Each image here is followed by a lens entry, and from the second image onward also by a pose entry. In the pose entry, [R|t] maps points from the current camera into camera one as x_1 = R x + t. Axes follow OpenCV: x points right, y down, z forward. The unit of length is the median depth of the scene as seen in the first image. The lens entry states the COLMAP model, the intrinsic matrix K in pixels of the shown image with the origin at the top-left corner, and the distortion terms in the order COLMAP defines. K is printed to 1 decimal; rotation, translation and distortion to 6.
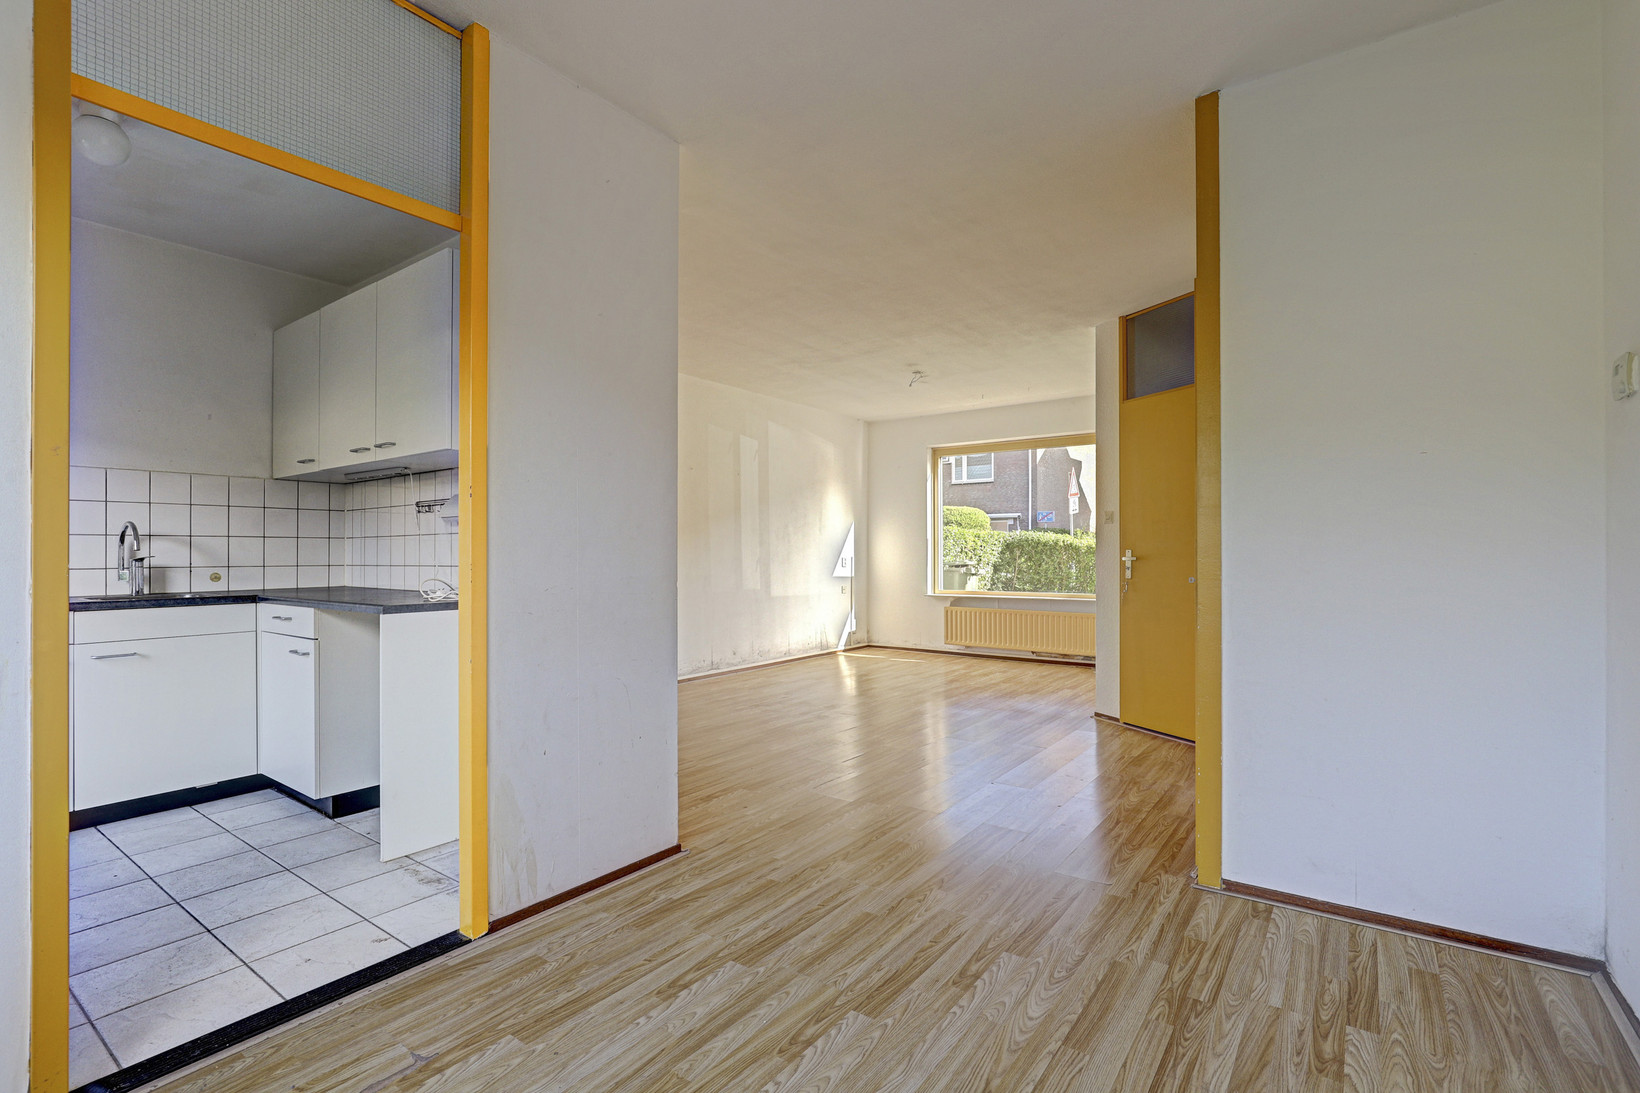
lens RADIAL K [[752.1, 0, 823.6], [0, 752.1, 546.2], [0, 0, 1]] dist [-0.018521, 0.006319]
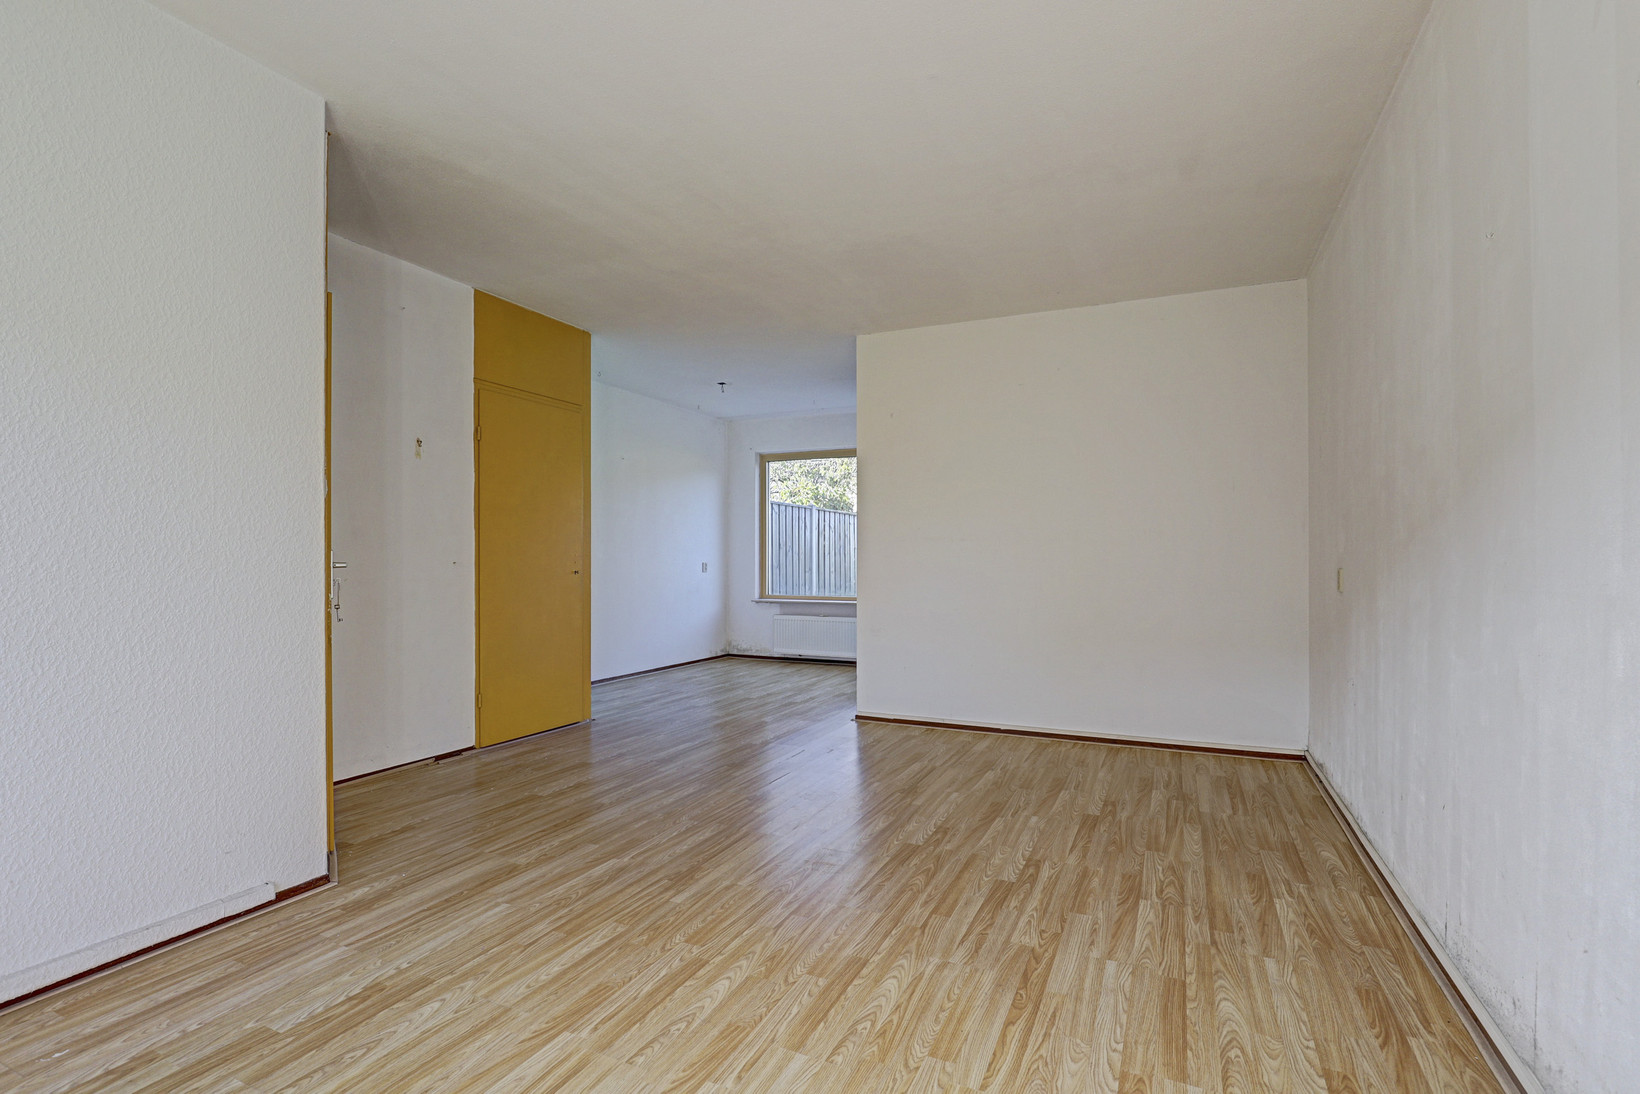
lens RADIAL K [[752.1, 0, 817.7], [0, 752.1, 566.8], [0, 0, 1]] dist [-0.018521, 0.006319]
pose [[-0.982810, 0.002171, -0.184605, 0.131643], [0.002142, 0.999998, 0.000355, 0.016645], [0.184606, -0.000046, -0.982813, 1.532245]]
